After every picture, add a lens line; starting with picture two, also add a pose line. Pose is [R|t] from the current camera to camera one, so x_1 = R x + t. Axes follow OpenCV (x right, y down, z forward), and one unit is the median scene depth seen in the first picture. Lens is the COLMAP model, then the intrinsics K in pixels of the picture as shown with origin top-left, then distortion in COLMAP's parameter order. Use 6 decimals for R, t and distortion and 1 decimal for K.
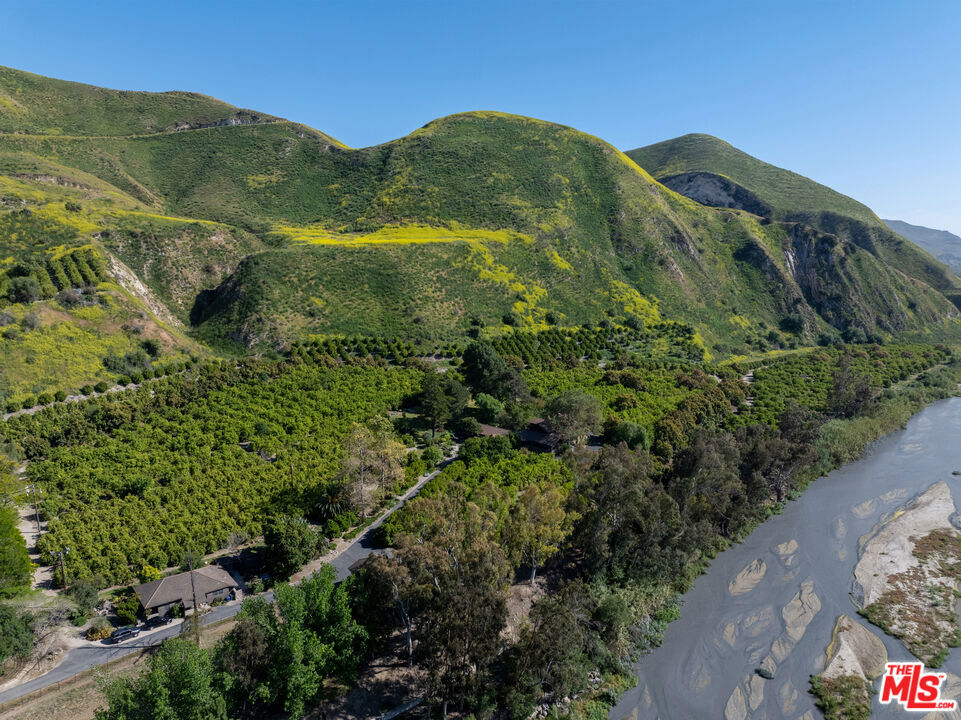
lens RADIAL K [[672.9, 0, 480.5], [0, 672.9, 360.0], [0, 0, 1]] dist [-0.049139, 0.008387]
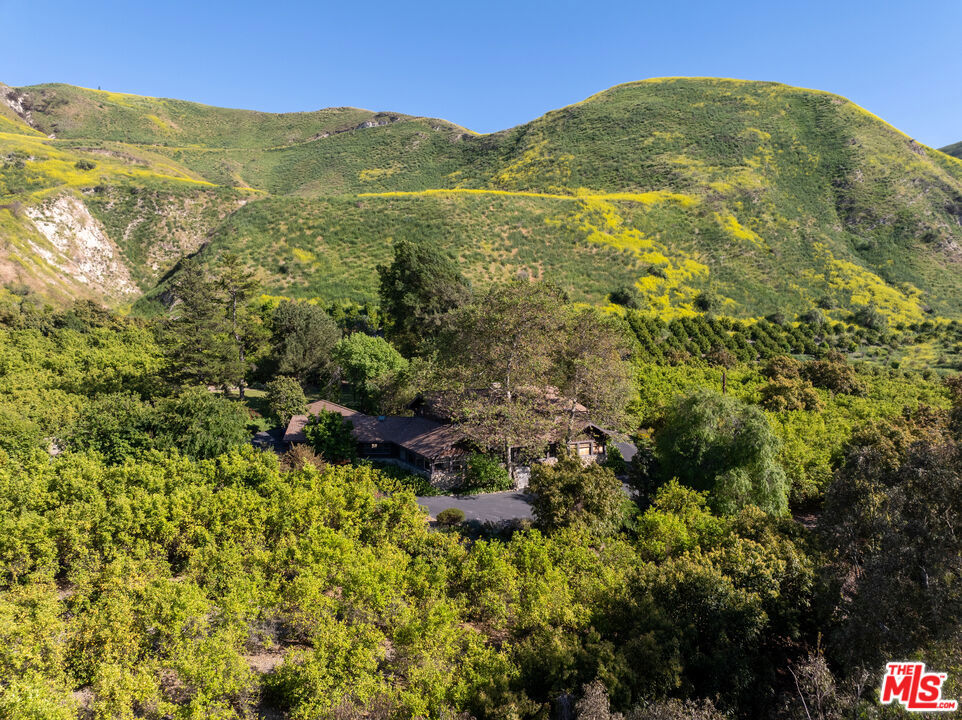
lens RADIAL K [[673.6, 0, 481.0], [0, 673.6, 360.0], [0, 0, 1]] dist [-0.049139, 0.008387]
pose [[0.936313, 0.019843, -0.350606, 0.117144], [-0.062999, 0.991696, -0.112117, 0.059359], [0.345470, 0.127064, 0.929788, 0.366887]]
